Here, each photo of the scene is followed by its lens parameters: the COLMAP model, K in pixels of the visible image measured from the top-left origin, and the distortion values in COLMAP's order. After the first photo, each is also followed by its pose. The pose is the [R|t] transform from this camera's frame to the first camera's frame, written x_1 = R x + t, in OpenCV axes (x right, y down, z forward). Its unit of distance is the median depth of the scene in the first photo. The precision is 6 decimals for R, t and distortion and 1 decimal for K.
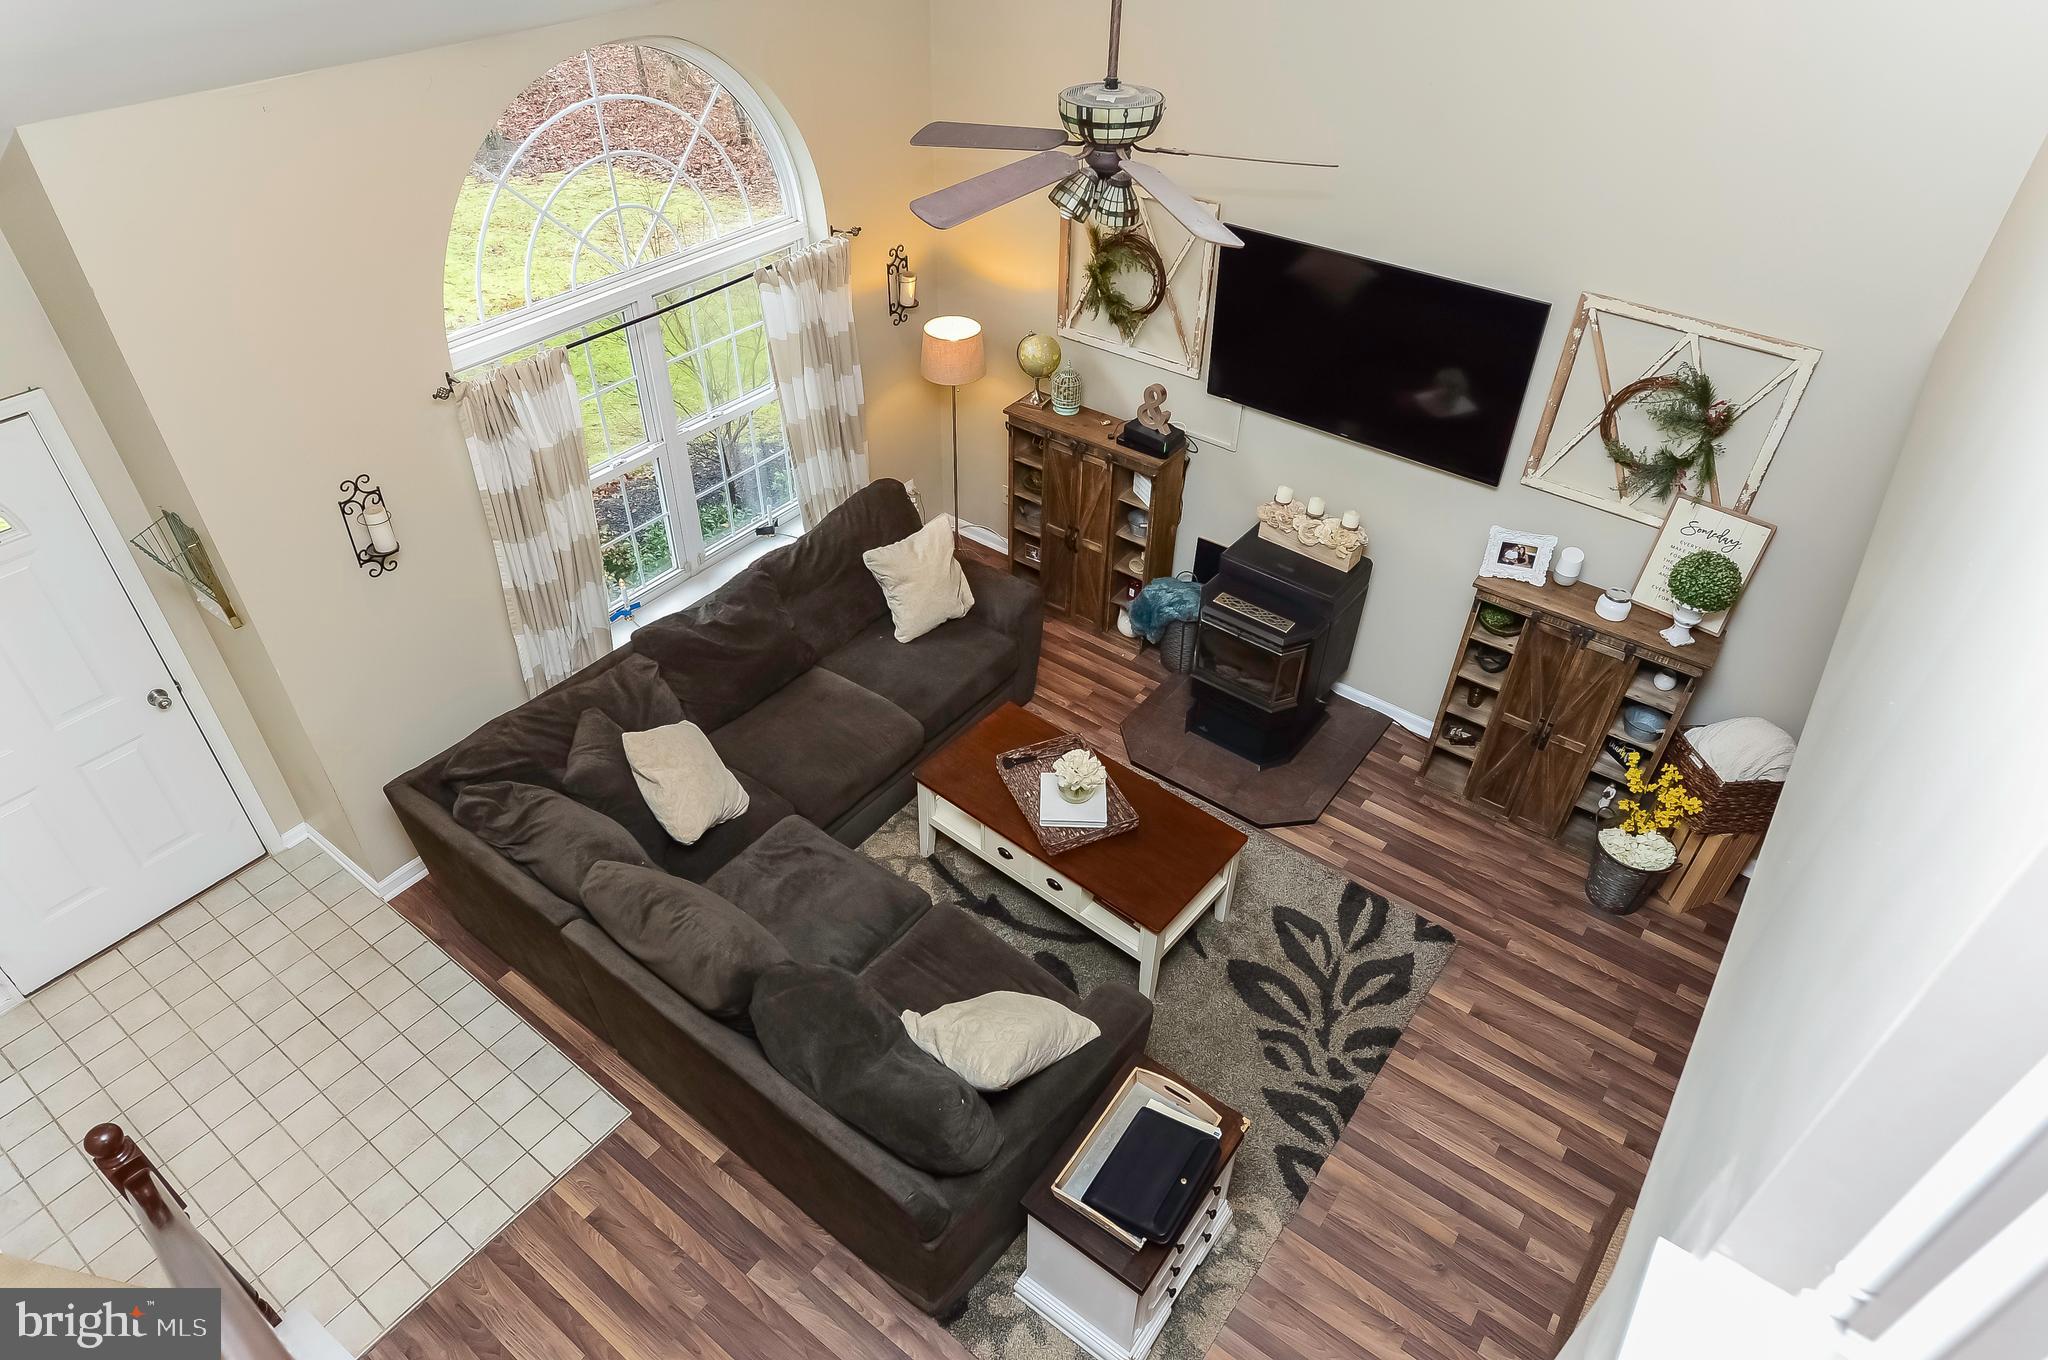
lens RADIAL K [[1219.5, 0, 1024.0], [0, 1219.5, 680.0], [0, 0, 1]] dist [0.039377, 0.000825]
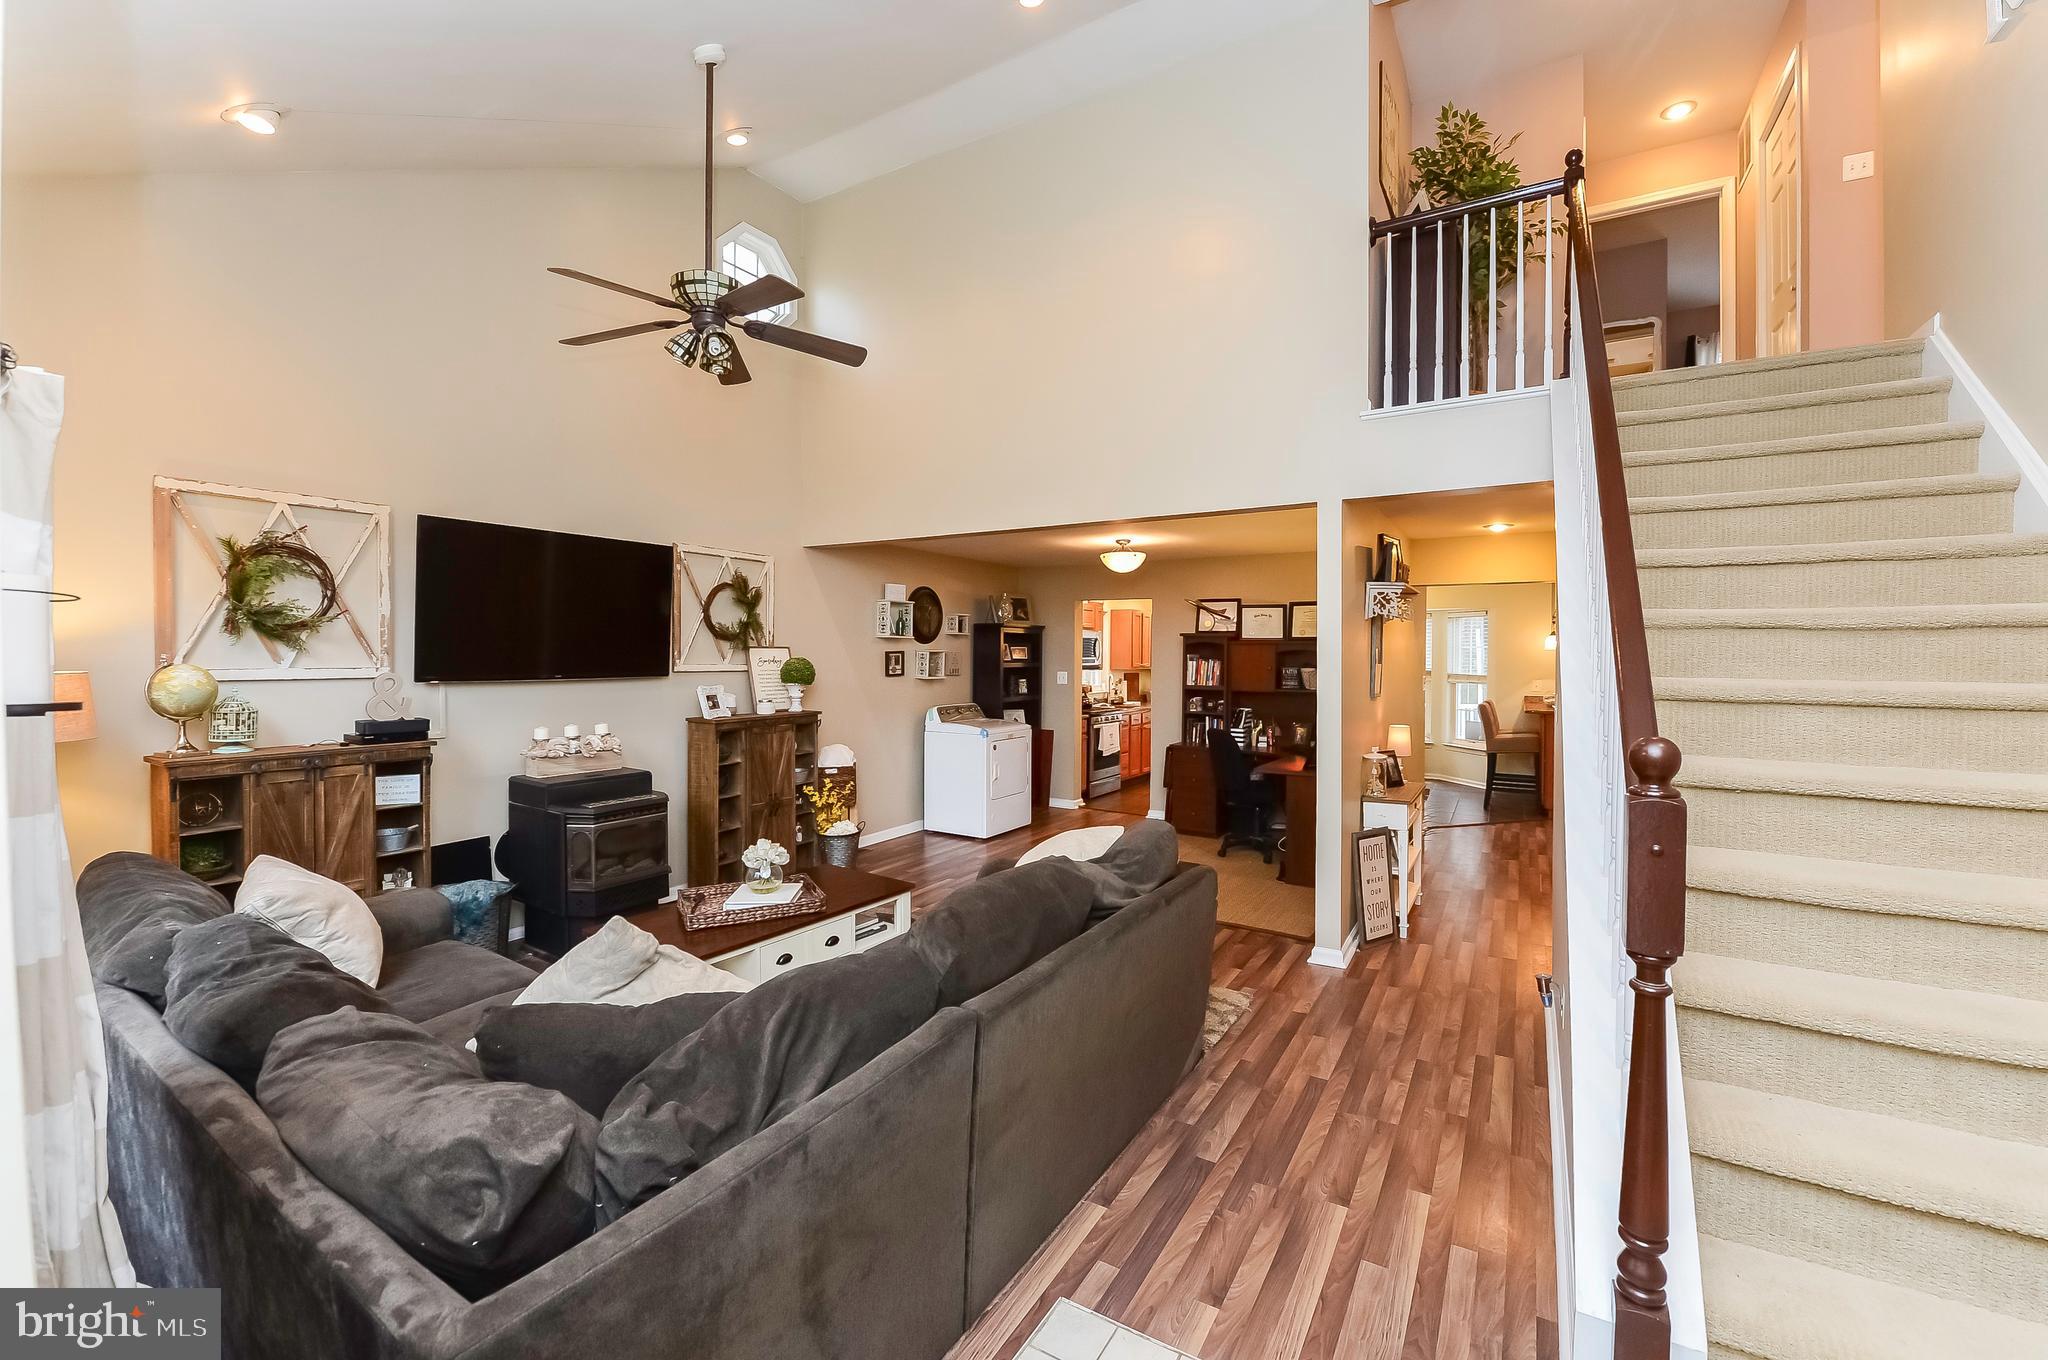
lens RADIAL K [[810.0, 0, 1024.0], [0, 810.0, 680.0], [0, 0, 1]] dist [0.000013, -0.000092]
pose [[-0.082054, -0.059973, 0.994822, -0.708831], [0.636471, 0.764971, 0.098613, 0.029402], [-0.766924, 0.641267, -0.024598, 0.765758]]
